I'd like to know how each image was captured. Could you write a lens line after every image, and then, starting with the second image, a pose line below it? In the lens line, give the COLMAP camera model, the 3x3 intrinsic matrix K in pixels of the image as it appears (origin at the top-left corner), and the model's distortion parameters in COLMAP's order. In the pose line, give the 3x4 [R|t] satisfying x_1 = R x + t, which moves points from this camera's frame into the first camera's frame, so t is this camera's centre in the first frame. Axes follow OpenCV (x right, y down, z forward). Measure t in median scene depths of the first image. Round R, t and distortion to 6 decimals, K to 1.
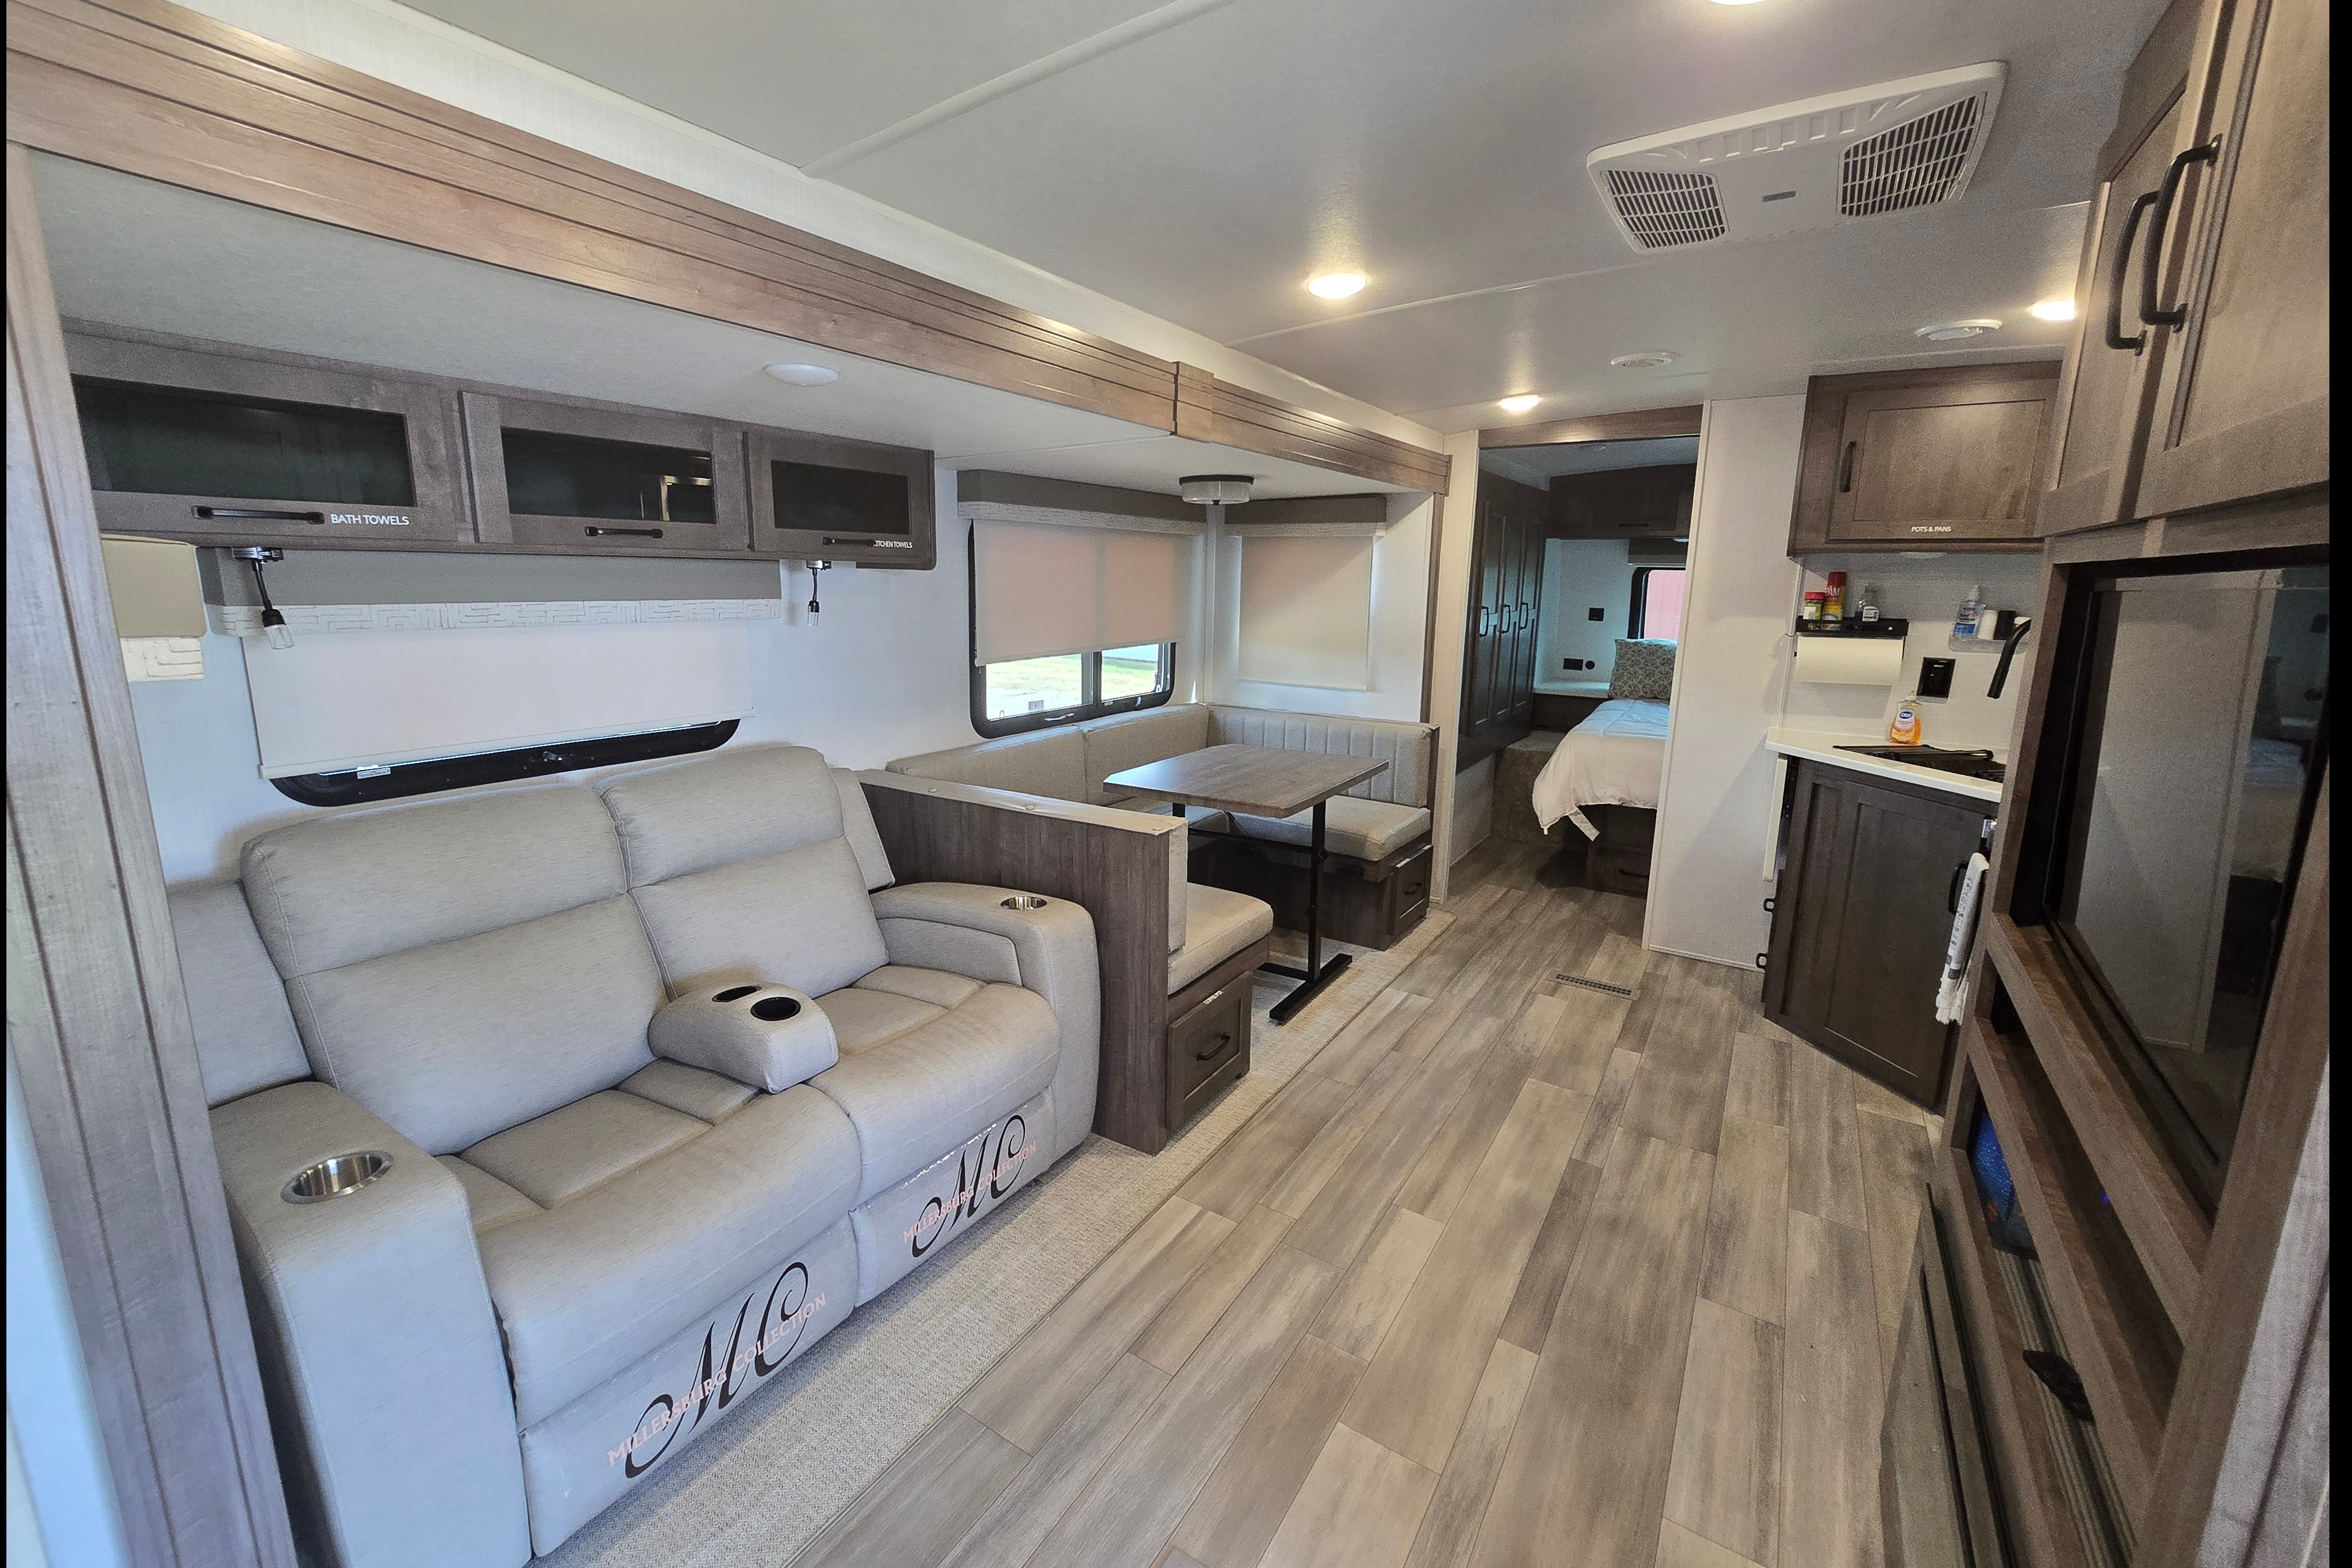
lens RADIAL K [[975.1, 0, 1170.5], [0, 975.1, 773.8], [0, 0, 1]] dist [0.000894, -0.000079]
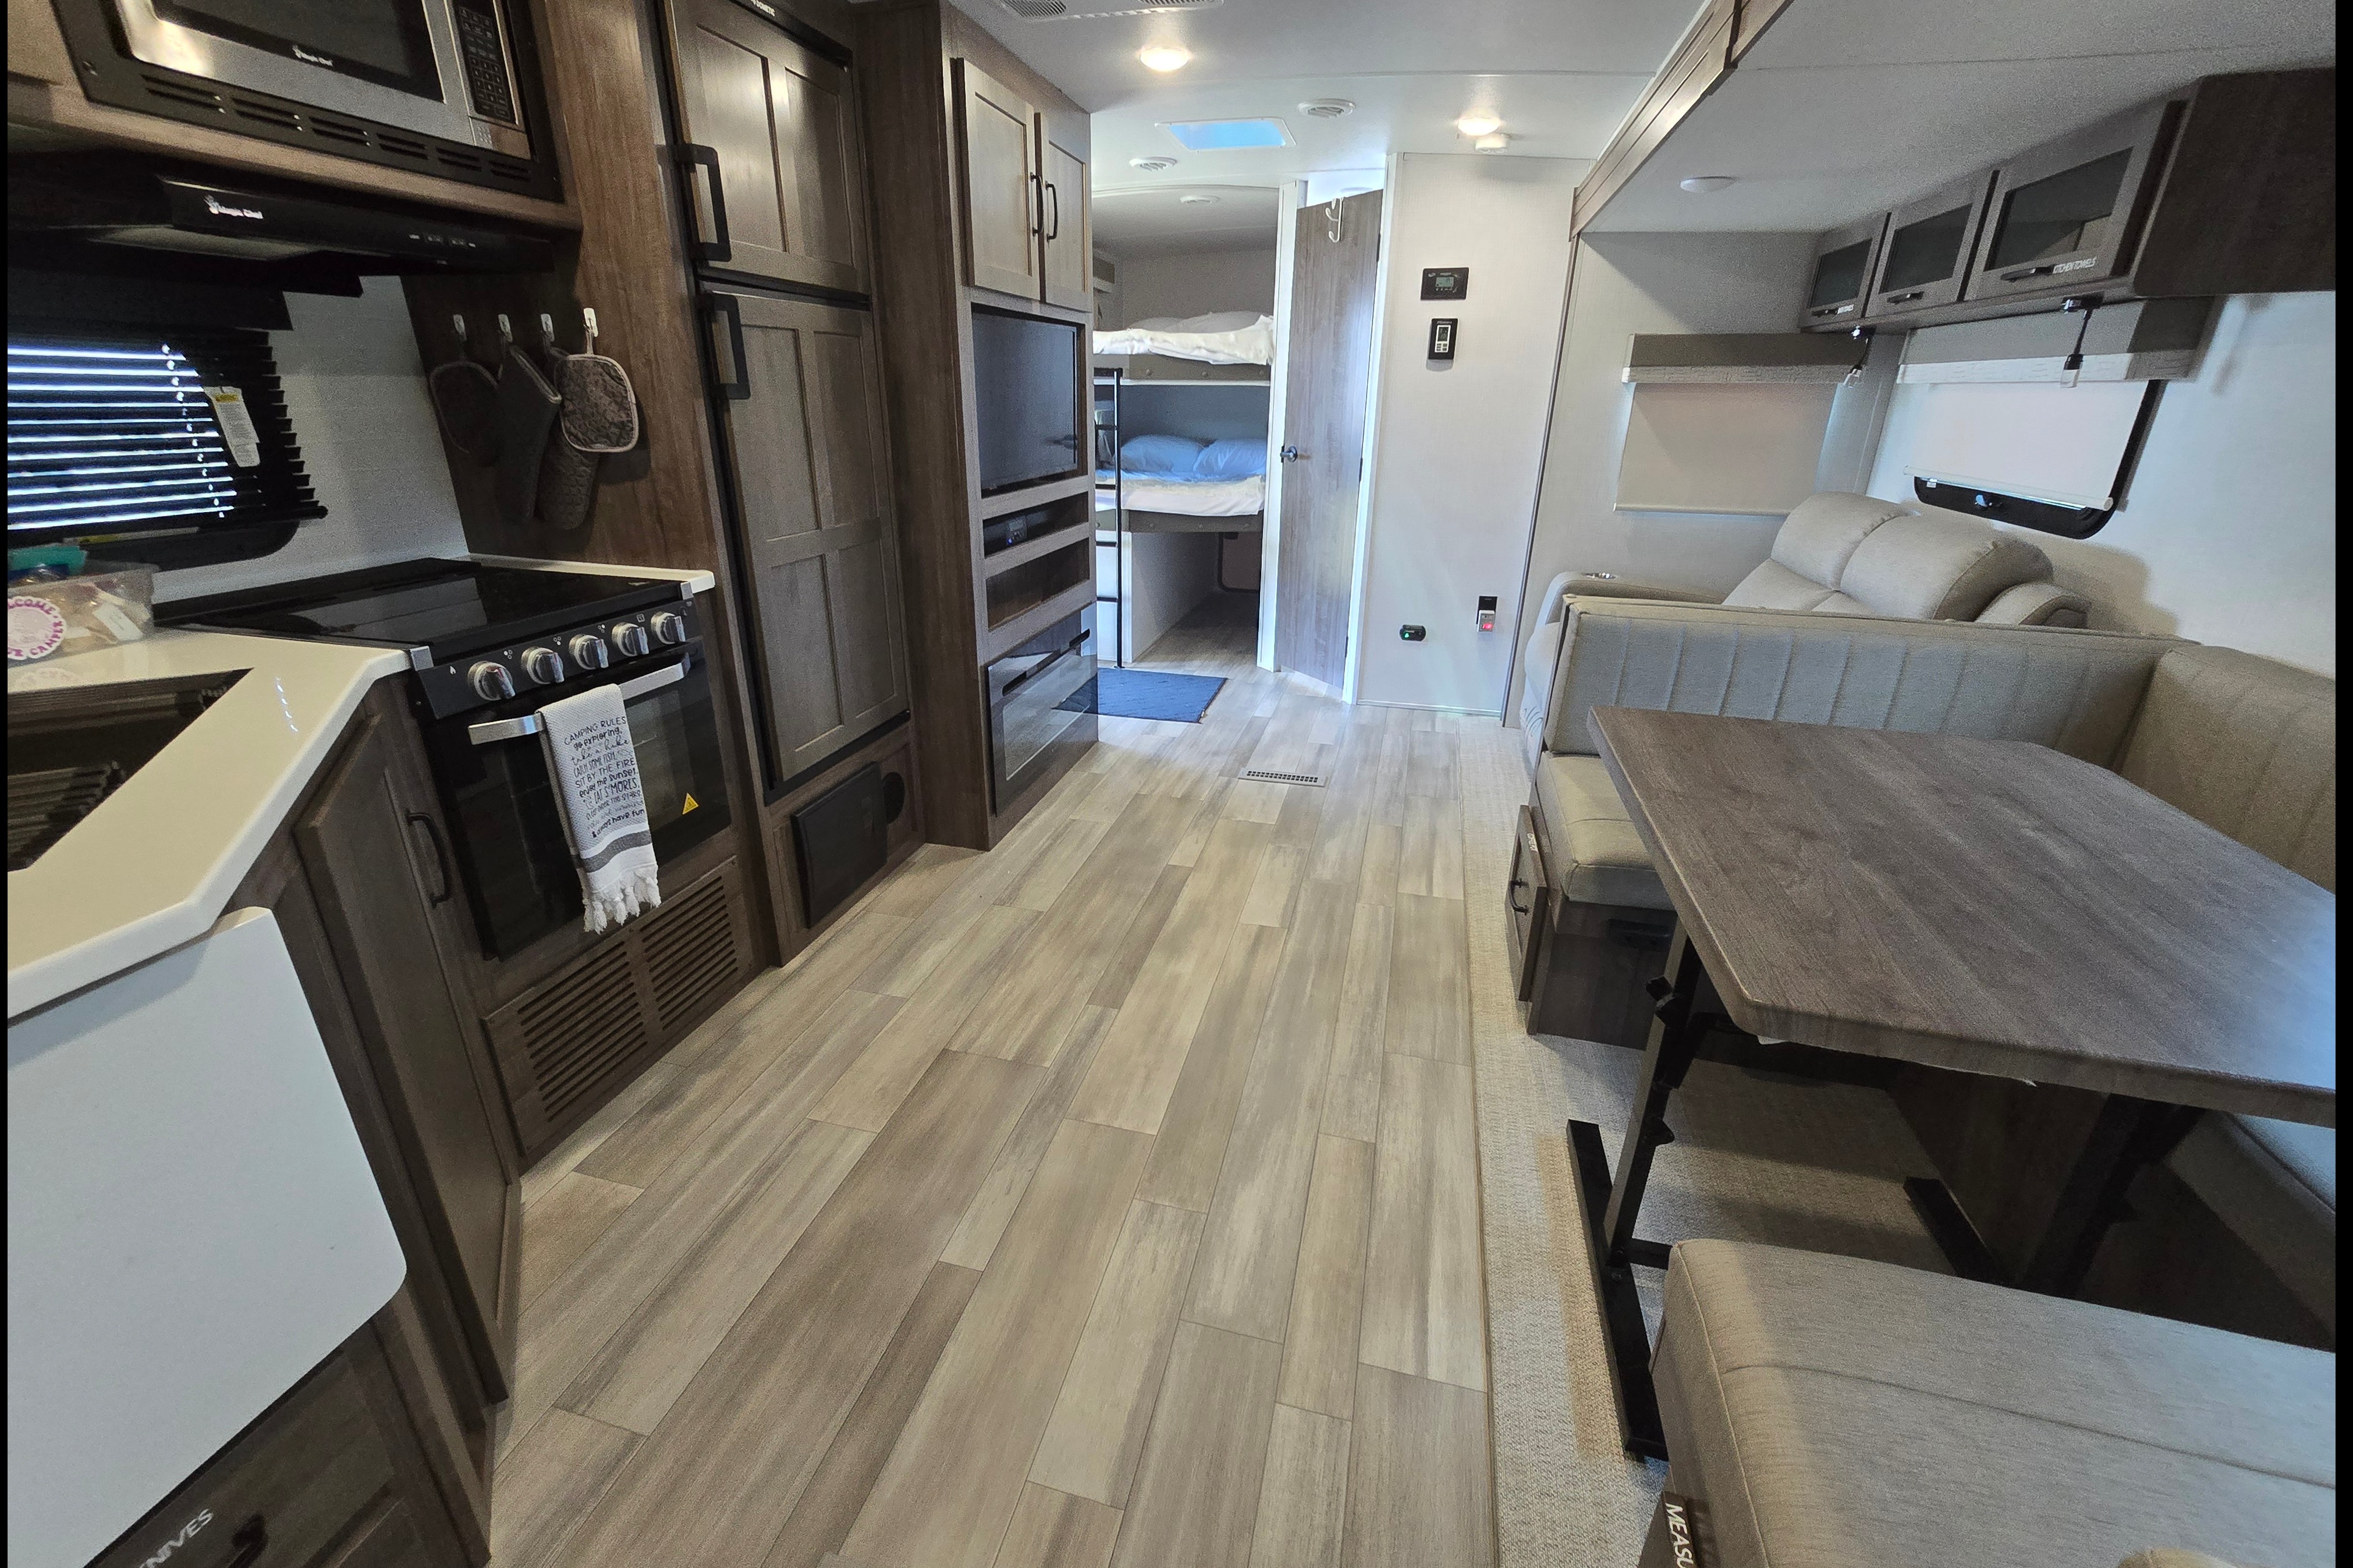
lens RADIAL K [[975.4, 0, 1171.9], [0, 975.4, 782.2], [0, 0, 1]] dist [0.000894, -0.000079]
pose [[-0.950614, 0.092061, -0.296407, 0.602897], [-0.086878, 0.837897, 0.538870, -0.249722], [0.297967, 0.538008, -0.788519, 1.586553]]
